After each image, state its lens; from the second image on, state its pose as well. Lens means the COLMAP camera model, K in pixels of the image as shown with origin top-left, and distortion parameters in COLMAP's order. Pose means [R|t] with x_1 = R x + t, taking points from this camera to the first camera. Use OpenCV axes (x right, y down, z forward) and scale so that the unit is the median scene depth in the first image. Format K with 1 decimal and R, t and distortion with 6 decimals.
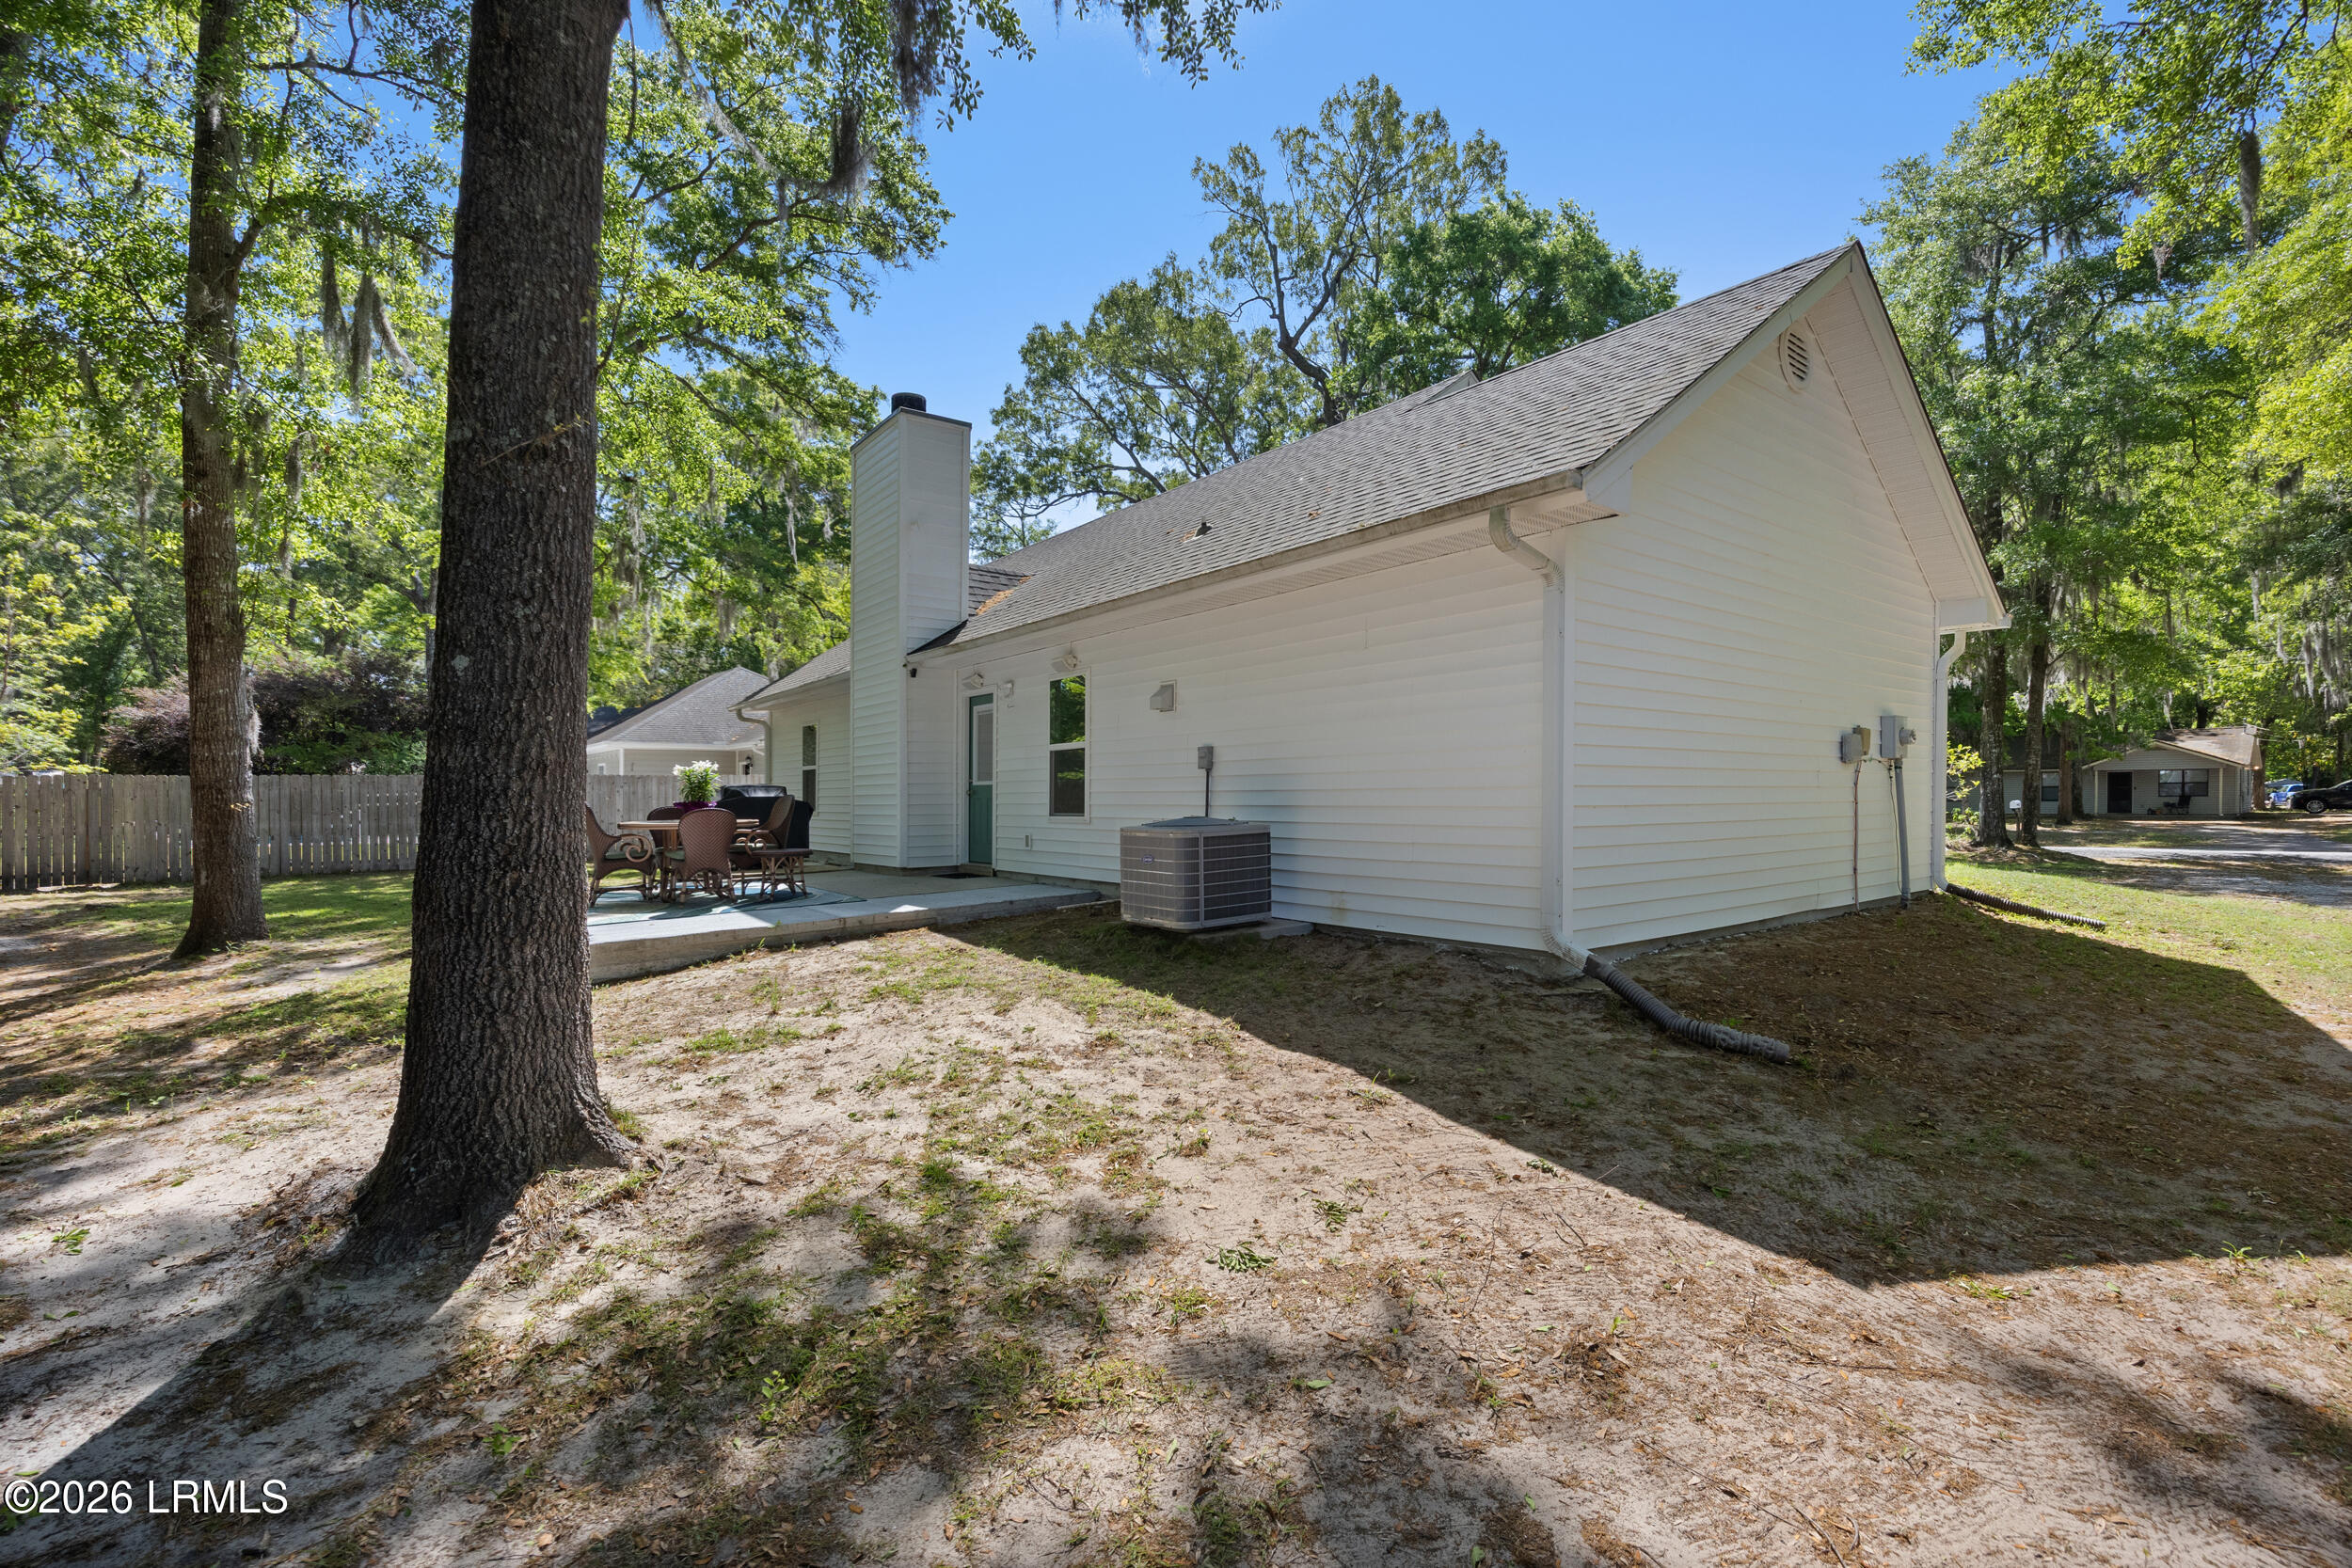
lens RADIAL K [[1012.7, 0, 1176.0], [0, 1012.7, 784.0], [0, 0, 1]] dist [-0.000156, -0.000006]
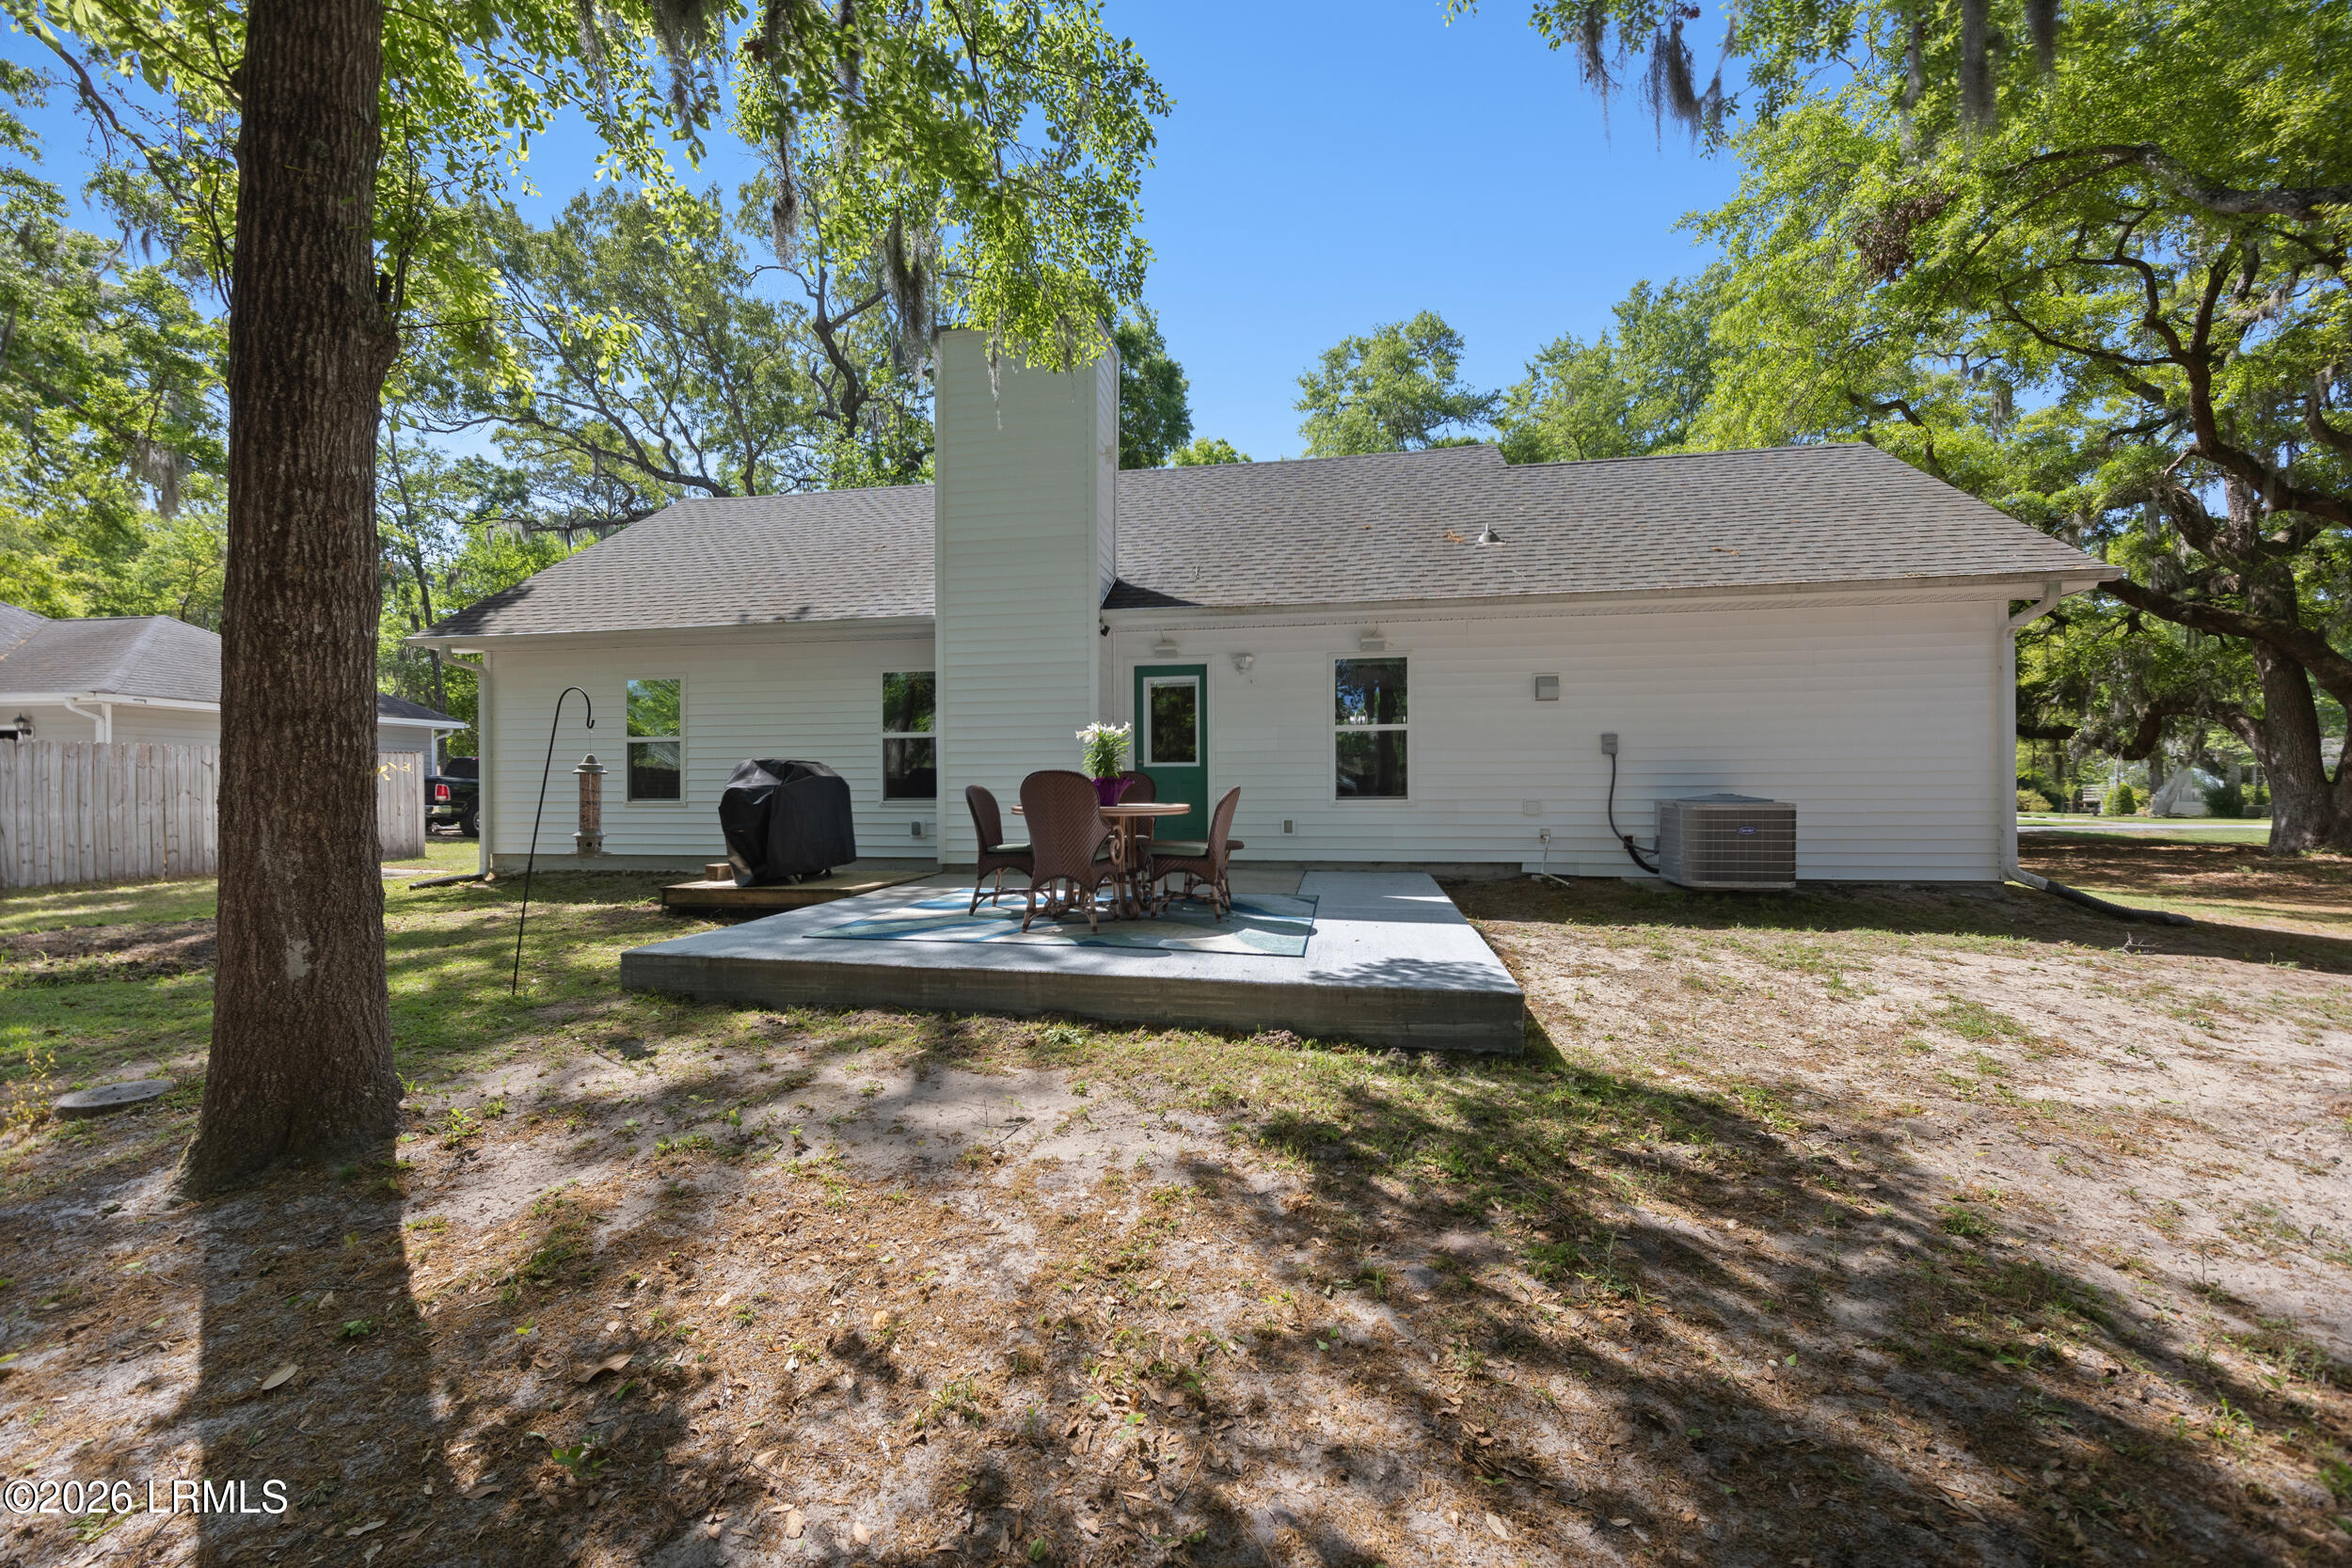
lens RADIAL K [[898.3, 0, 1176.0], [0, 898.3, 784.0], [0, 0, 1]] dist [0.000645, 0.000106]
pose [[0.743529, 0.004776, 0.668687, -0.692519], [-0.005081, 0.999986, -0.001493, 0.015104], [-0.668684, -0.002288, 0.743543, 0.413472]]
